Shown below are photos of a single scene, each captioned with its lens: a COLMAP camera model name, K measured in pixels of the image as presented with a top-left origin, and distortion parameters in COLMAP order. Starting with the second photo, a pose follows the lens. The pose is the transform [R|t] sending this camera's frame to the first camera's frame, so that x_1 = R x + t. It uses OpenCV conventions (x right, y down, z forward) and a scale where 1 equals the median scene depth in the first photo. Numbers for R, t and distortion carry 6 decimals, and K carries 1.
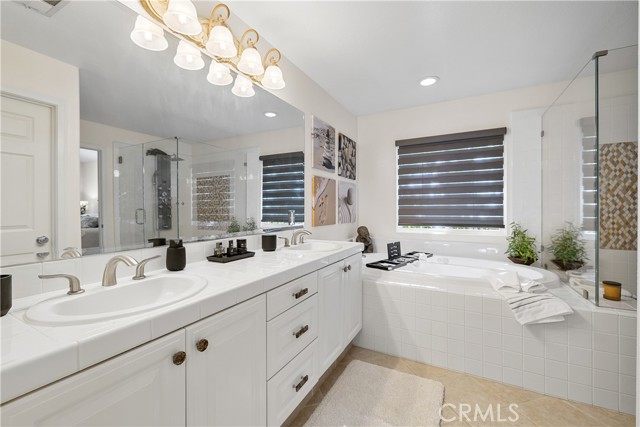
lens RADIAL K [[268.6, 0, 320.2], [0, 268.6, 210.7], [0, 0, 1]] dist [-0.003099, -0.000043]
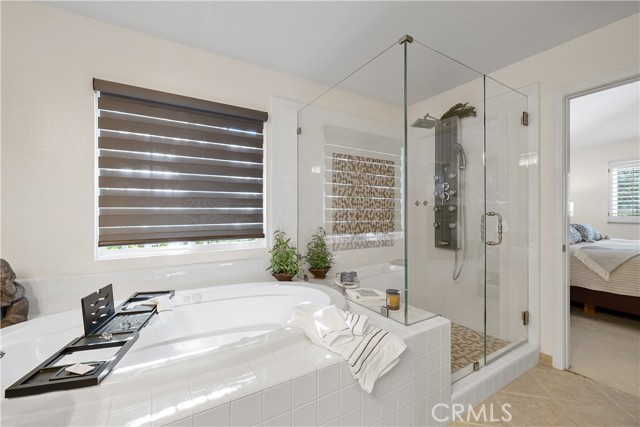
lens RADIAL K [[268.6, 0, 317.3], [0, 268.6, 212.4], [0, 0, 1]] dist [-0.003099, -0.000043]
pose [[0.505563, 0.000027, 0.862790, 0.072764], [0.007276, 0.999964, -0.004295, -0.006623], [-0.862759, 0.008450, 0.505544, 0.453850]]
